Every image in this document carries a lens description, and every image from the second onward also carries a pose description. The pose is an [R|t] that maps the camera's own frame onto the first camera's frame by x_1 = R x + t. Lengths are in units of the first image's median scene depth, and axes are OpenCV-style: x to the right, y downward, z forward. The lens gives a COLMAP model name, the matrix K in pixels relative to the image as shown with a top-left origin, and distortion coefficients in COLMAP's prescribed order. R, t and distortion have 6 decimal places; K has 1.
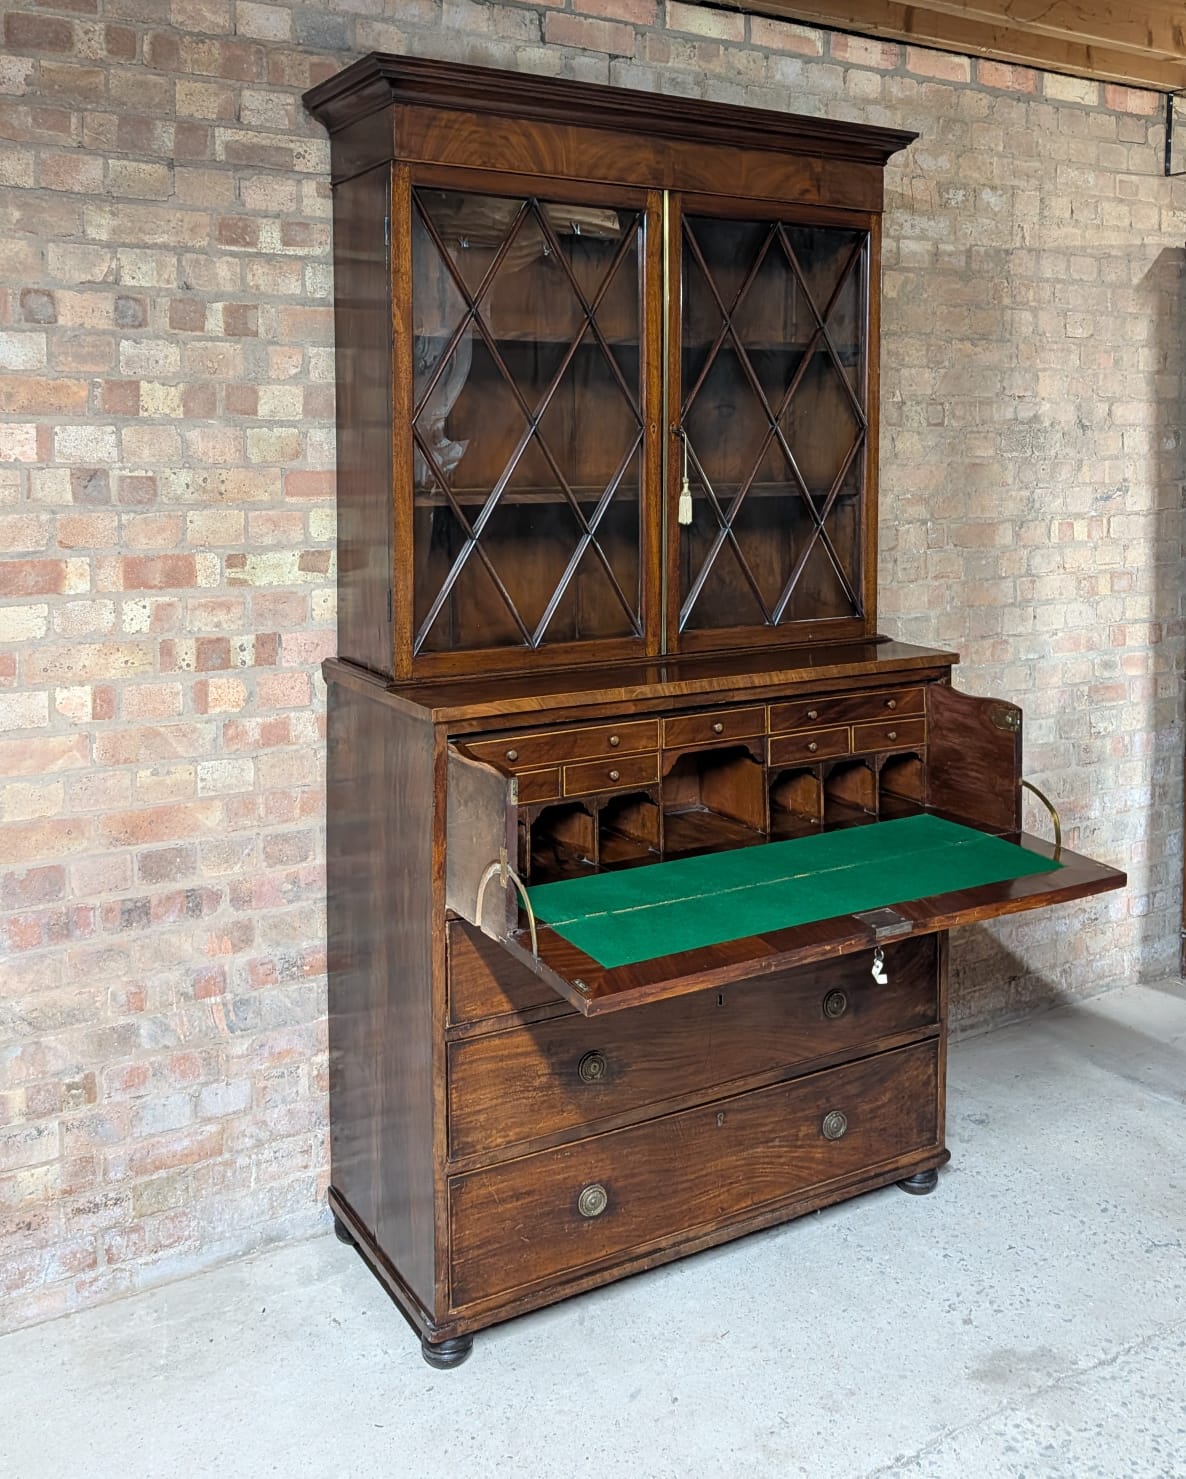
lens RADIAL K [[1451.3, 0, 673.1], [0, 1451.3, 514.9], [0, 0, 1]] dist [-0.005213, 0.010600]
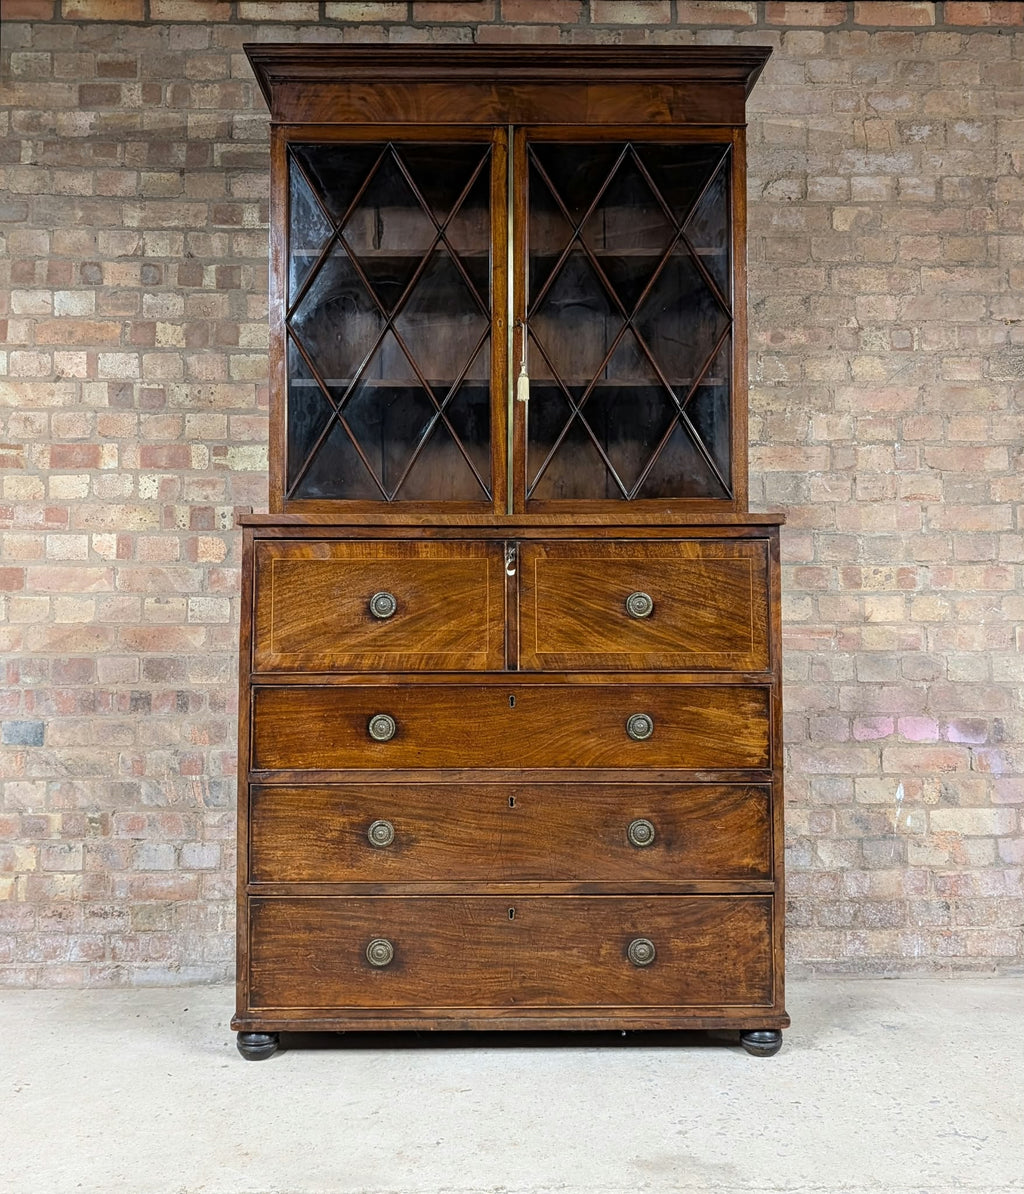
lens RADIAL K [[1212.7, 0, 494.1], [0, 1212.7, 554.1], [0, 0, 1]] dist [0.011504, -0.023302]
pose [[0.852667, -0.028348, -0.521685, 0.516603], [-0.025568, 0.995066, -0.095861, 0.233932], [0.521829, 0.095076, 0.847735, 0.180457]]
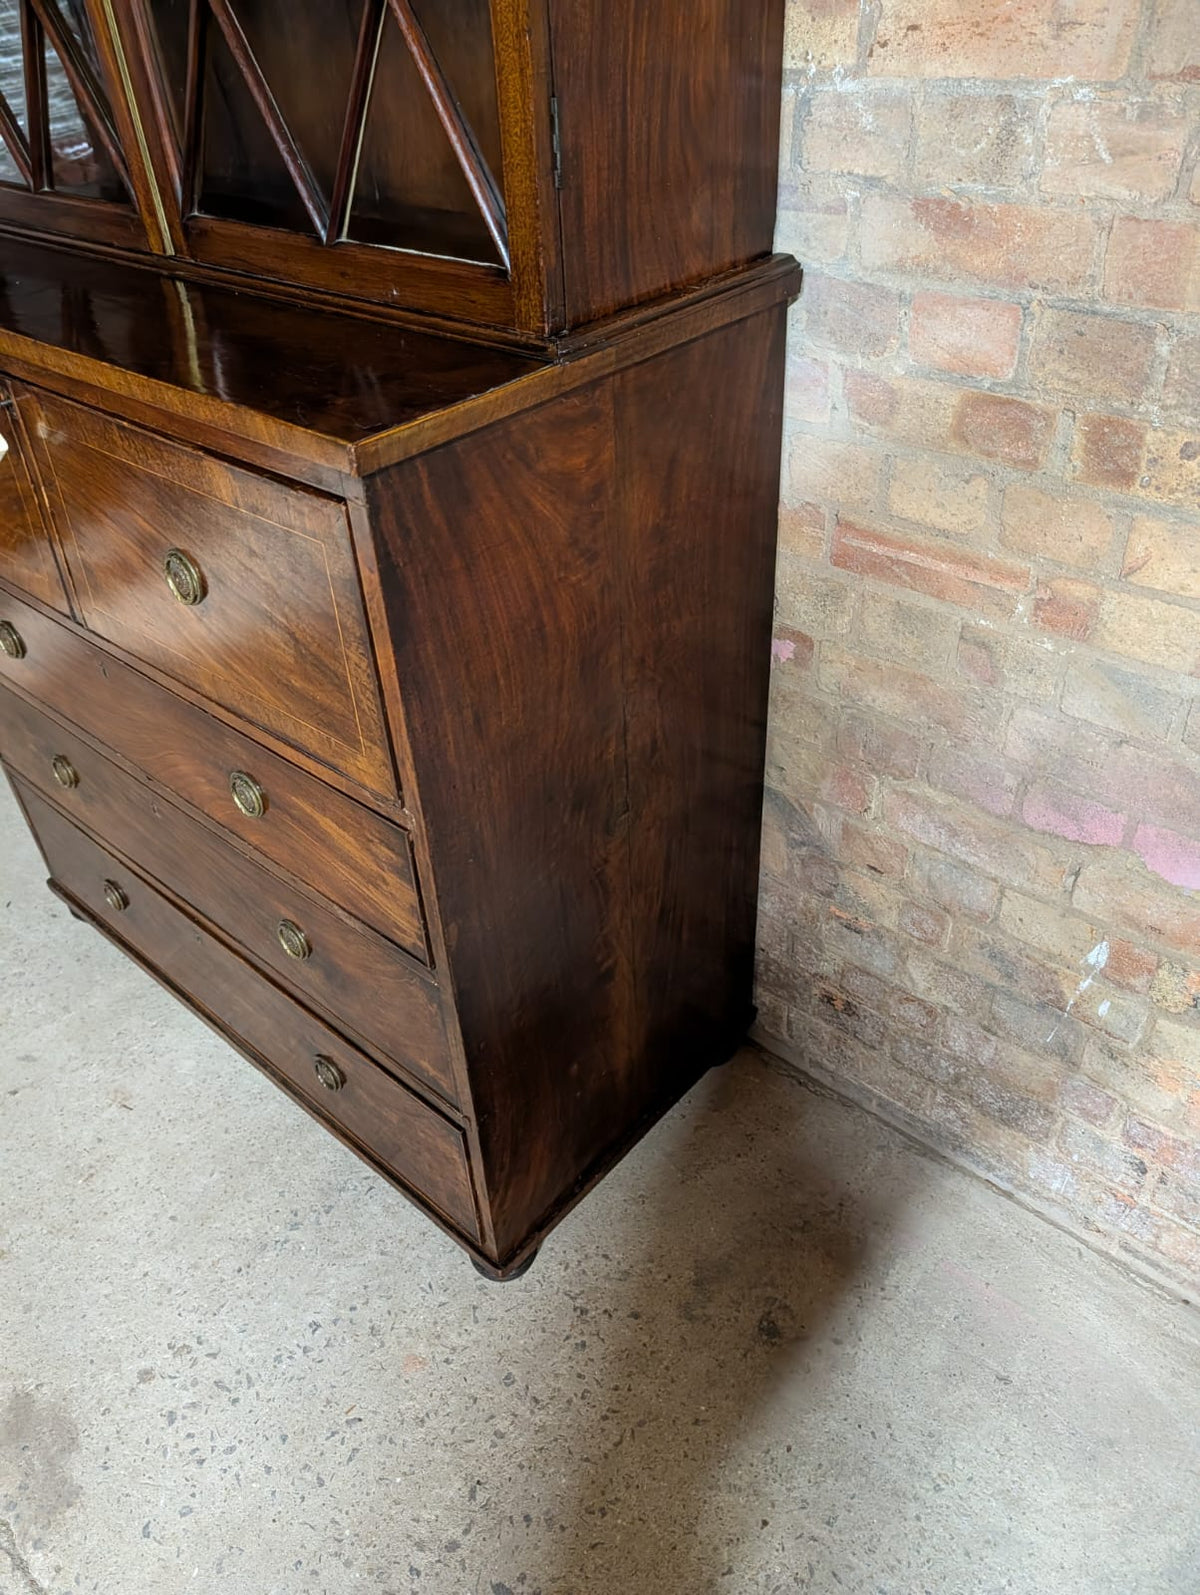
lens RADIAL K [[1140.5, 0, 589.1], [0, 1140.5, 782.1], [0, 0, 1]] dist [0.008531, -0.005579]
pose [[0.282347, 0.565031, -0.775255, 0.502910], [-0.004756, 0.808951, 0.587857, 0.006063], [0.959301, -0.162292, 0.231092, 1.076890]]
